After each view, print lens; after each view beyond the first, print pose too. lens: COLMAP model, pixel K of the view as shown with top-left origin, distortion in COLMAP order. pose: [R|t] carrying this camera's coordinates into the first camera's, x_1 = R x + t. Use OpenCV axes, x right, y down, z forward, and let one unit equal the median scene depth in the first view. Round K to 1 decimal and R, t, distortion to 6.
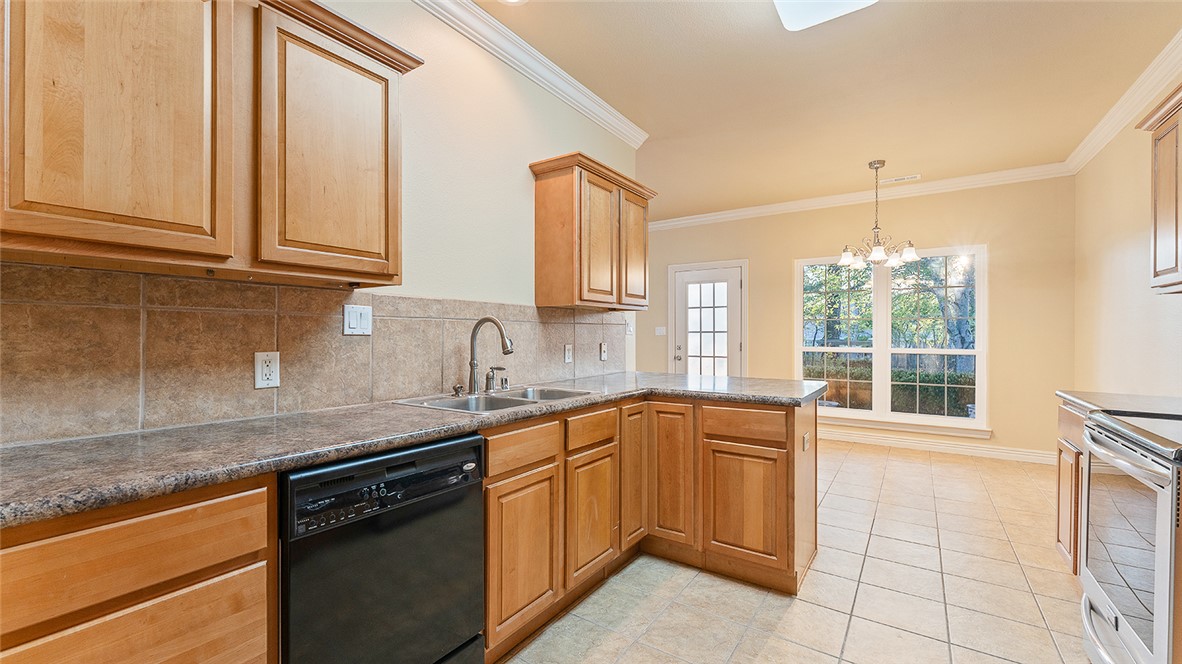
lens RADIAL K [[471.8, 0, 591.0], [0, 471.8, 332.0], [0, 0, 1]] dist [-0.008601, -0.000150]
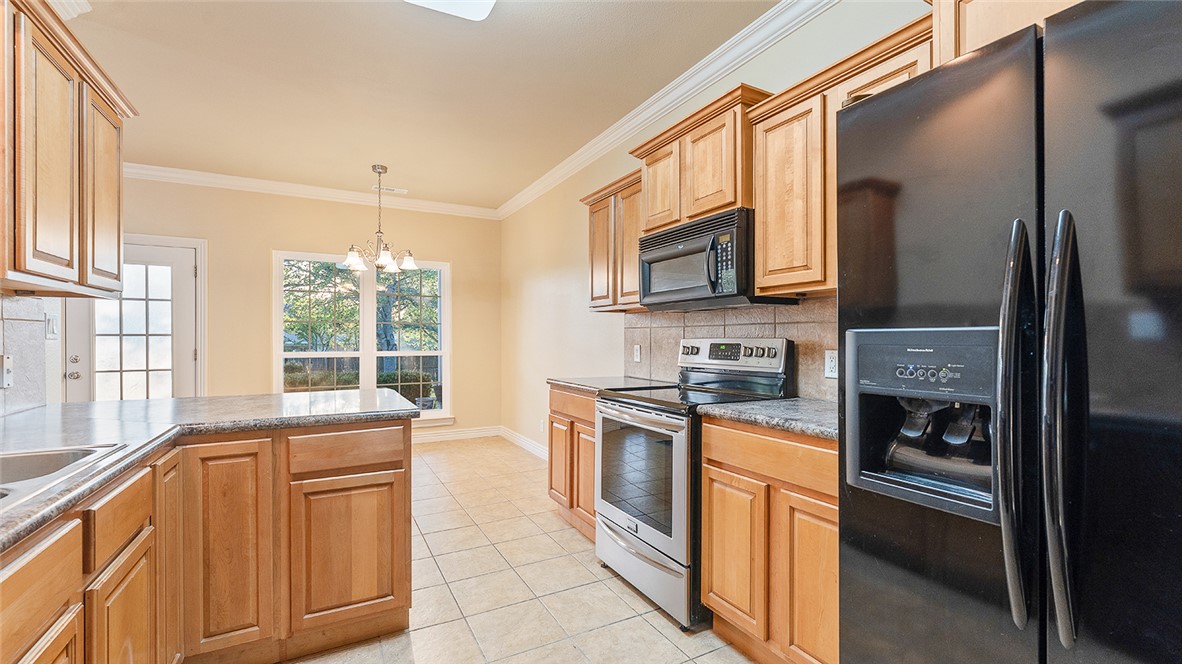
lens RADIAL K [[487.7, 0, 577.9], [0, 487.7, 338.0], [0, 0, 1]] dist [-0.004142, -0.000092]
pose [[0.465376, -0.001294, 0.885112, -0.117401], [-0.003251, 0.999990, 0.003171, 0.000268], [-0.885107, -0.004353, 0.465367, 0.137891]]
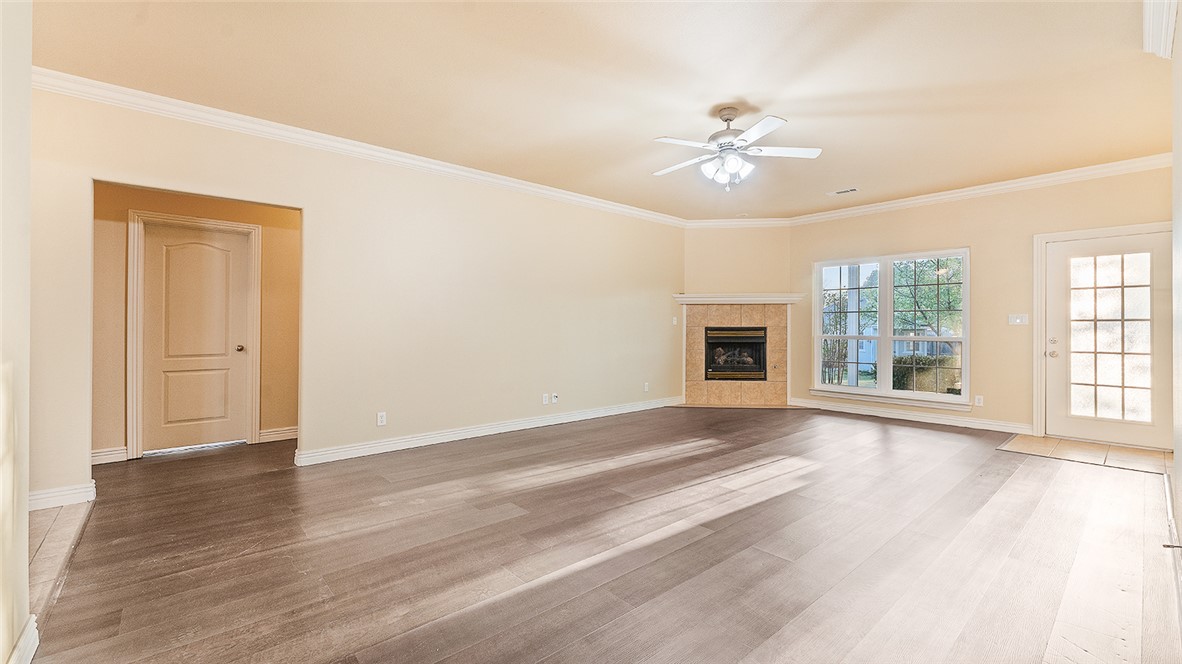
lens RADIAL K [[480.1, 0, 586.0], [0, 480.1, 323.1], [0, 0, 1]] dist [-0.000293, 0.000073]
pose [[0.967513, 0.001886, -0.252813, -0.535714], [-0.002693, 0.999992, -0.002847, 0.013123], [0.252805, 0.003436, 0.967511, 0.069094]]
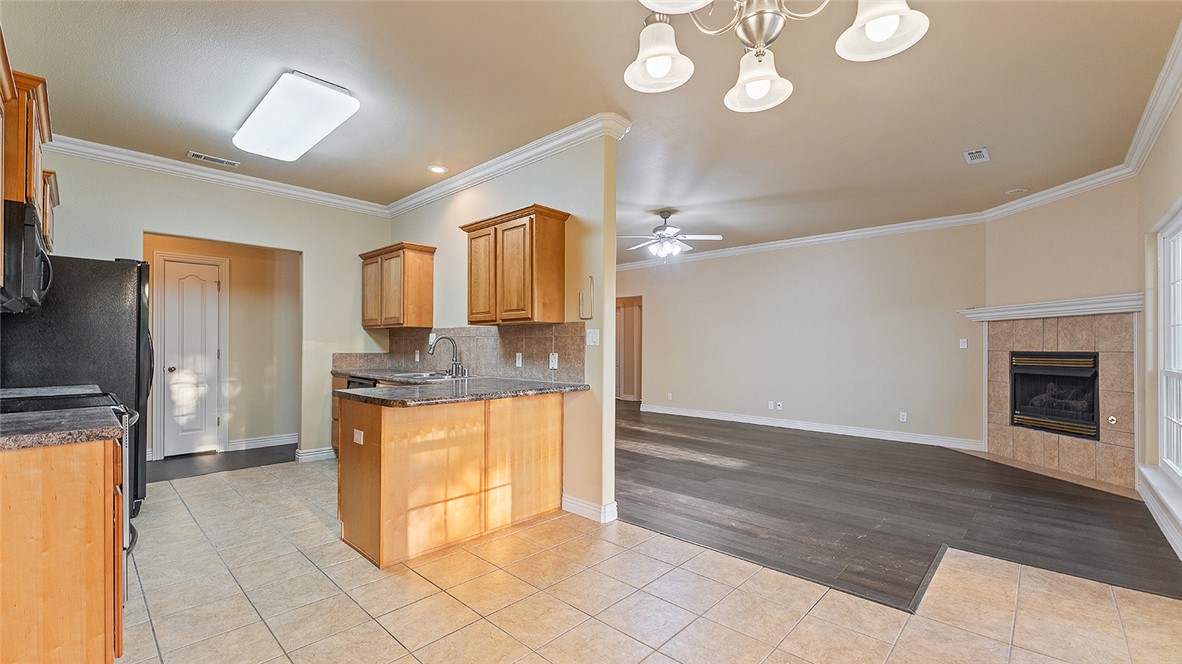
lens RADIAL K [[493.4, 0, 591.2], [0, 493.4, 341.4], [0, 0, 1]] dist [-0.002018, -0.000027]
pose [[-0.153944, -0.009190, -0.988037, 0.863182], [0.000850, 0.999955, -0.009433, 0.005926], [0.988079, -0.002292, -0.153930, 0.960627]]
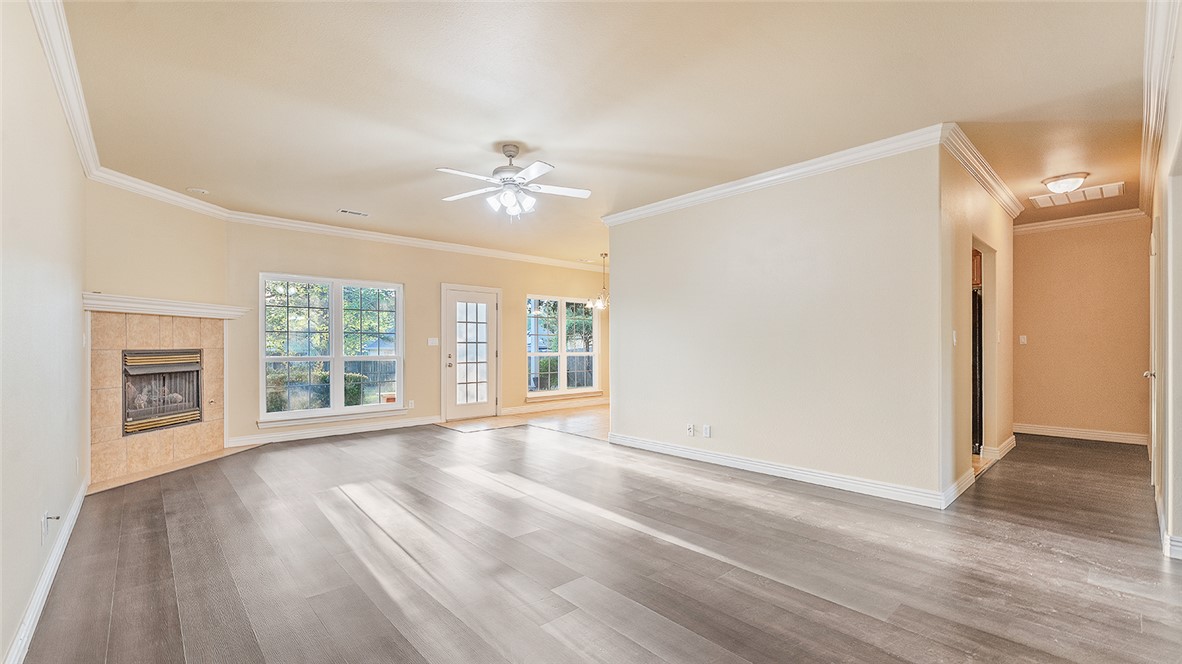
lens RADIAL K [[500.8, 0, 591.3], [0, 500.8, 345.0], [0, 0, 1]] dist [-0.000537, -0.000108]
pose [[0.225692, -0.000246, 0.974199, -1.391276], [-0.001775, 0.999998, 0.000664, 0.007076], [-0.974197, -0.001880, 0.225692, 0.587839]]
